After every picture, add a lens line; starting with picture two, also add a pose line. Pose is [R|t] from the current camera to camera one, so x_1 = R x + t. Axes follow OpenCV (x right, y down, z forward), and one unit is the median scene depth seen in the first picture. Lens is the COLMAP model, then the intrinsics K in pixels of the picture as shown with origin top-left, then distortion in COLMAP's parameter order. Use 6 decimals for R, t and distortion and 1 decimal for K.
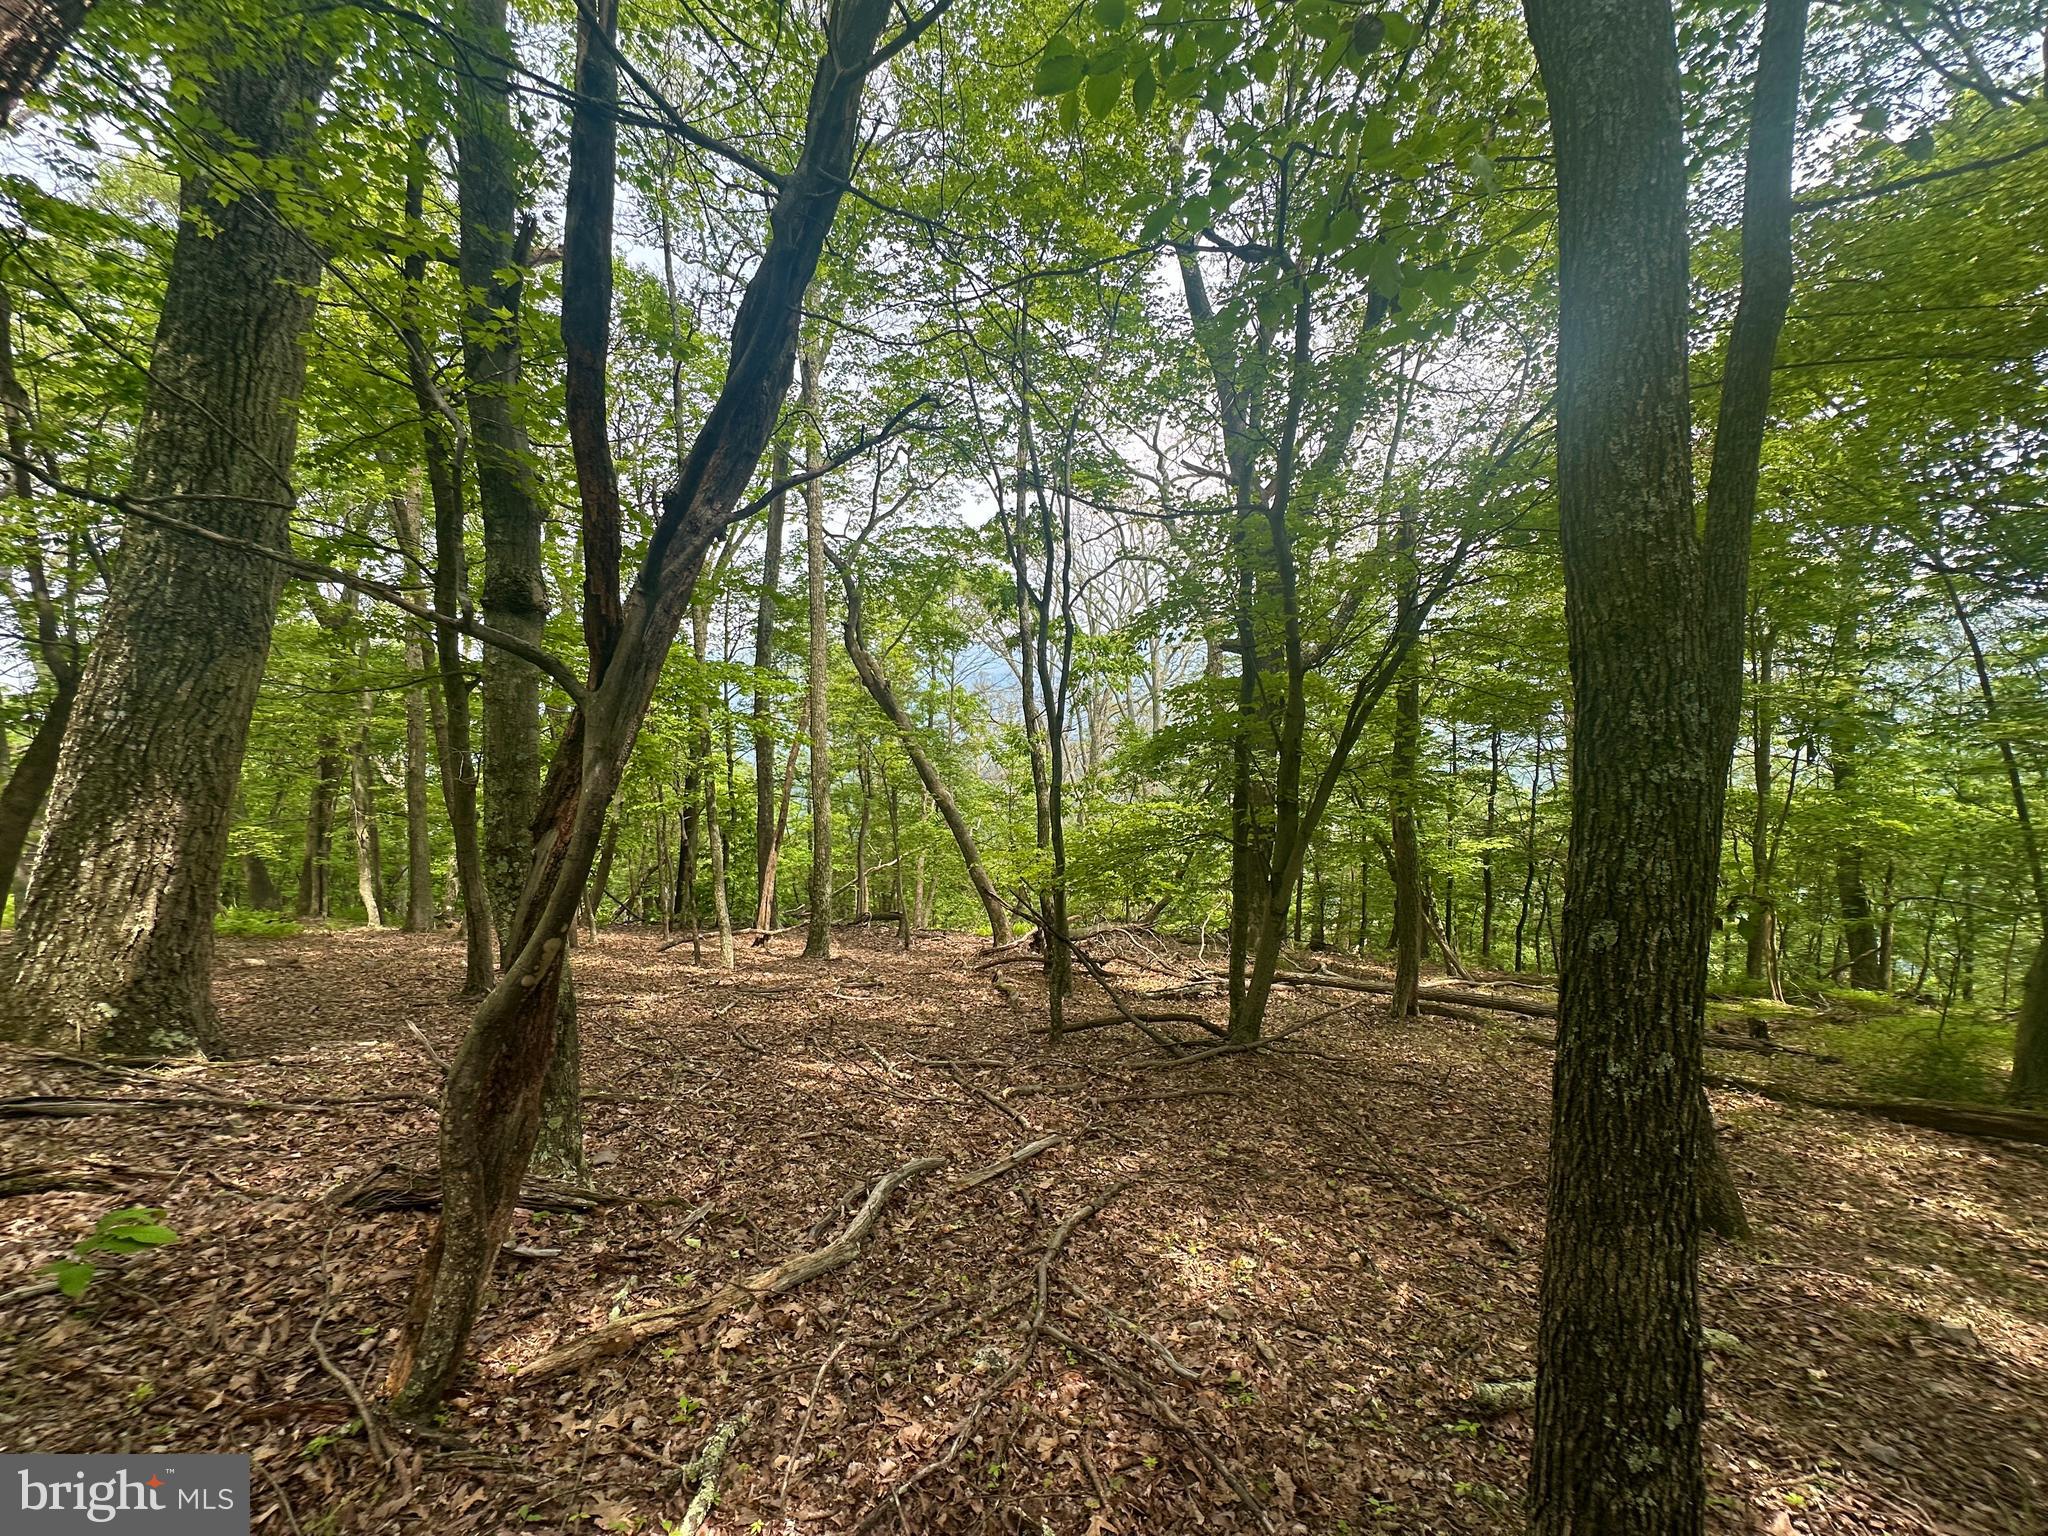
lens RADIAL K [[821.7, 0, 1014.2], [0, 821.7, 778.0], [0, 0, 1]] dist [-0.001699, 0.000457]
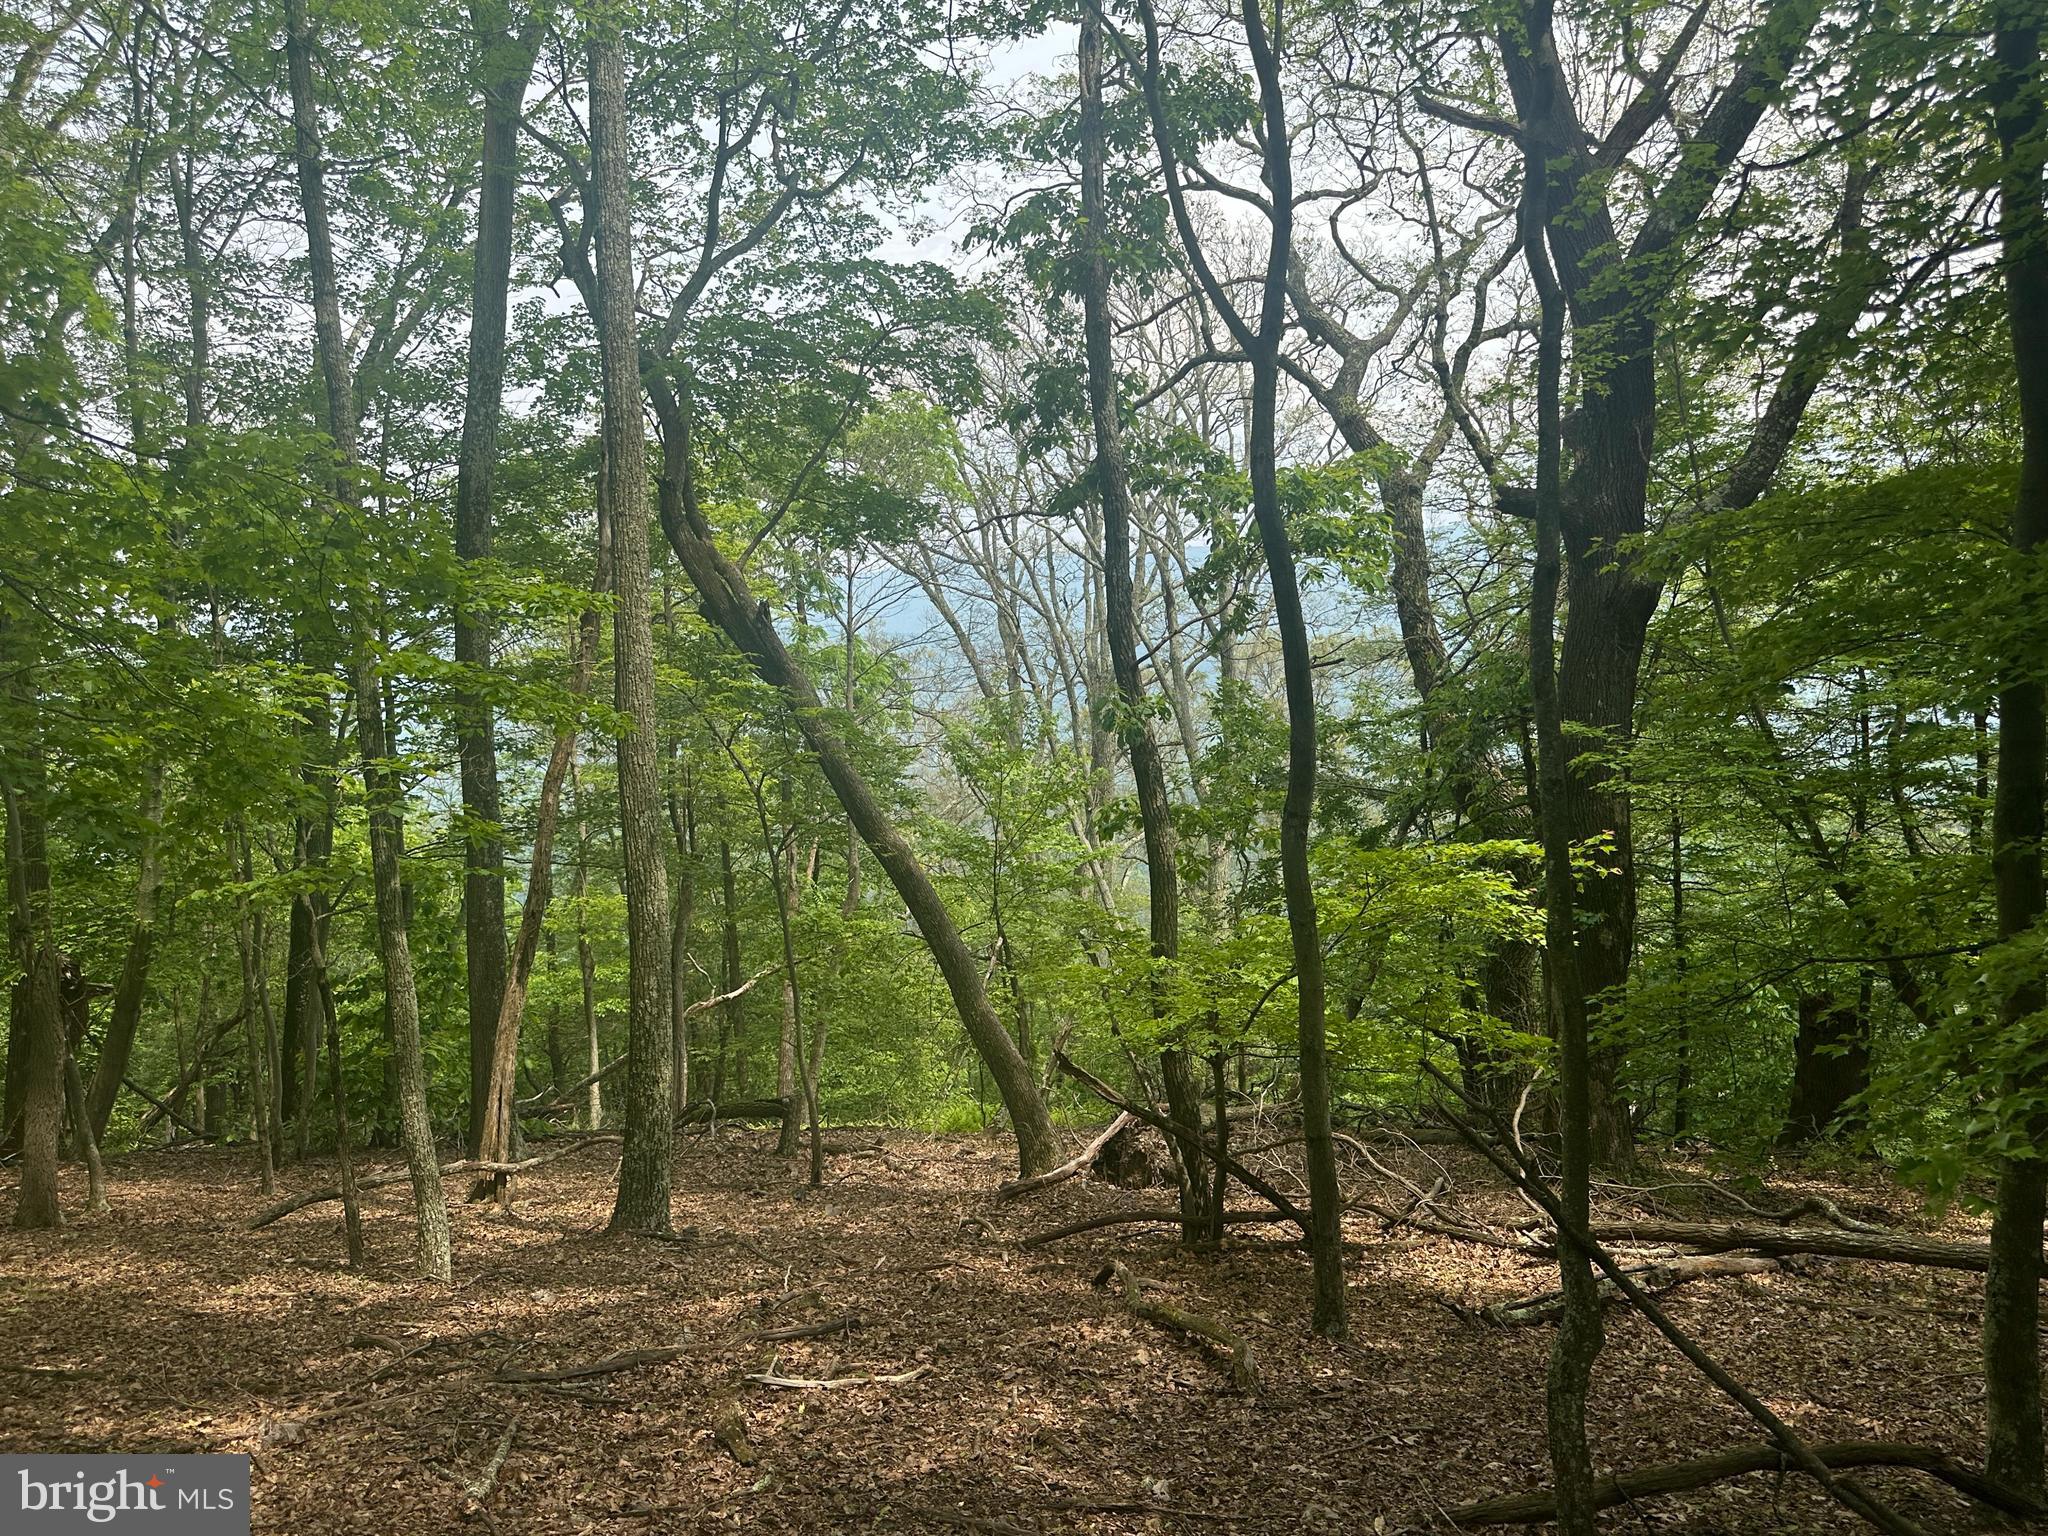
lens RADIAL K [[1537.0, 0, 1028.7], [0, 1537.0, 780.8], [0, 0, 1]] dist [0.006201, -0.014401]
pose [[0.997089, -0.026894, 0.071343, -0.066437], [0.028621, 0.999319, -0.023293, 0.005982], [-0.070668, 0.025267, 0.997180, 0.135001]]
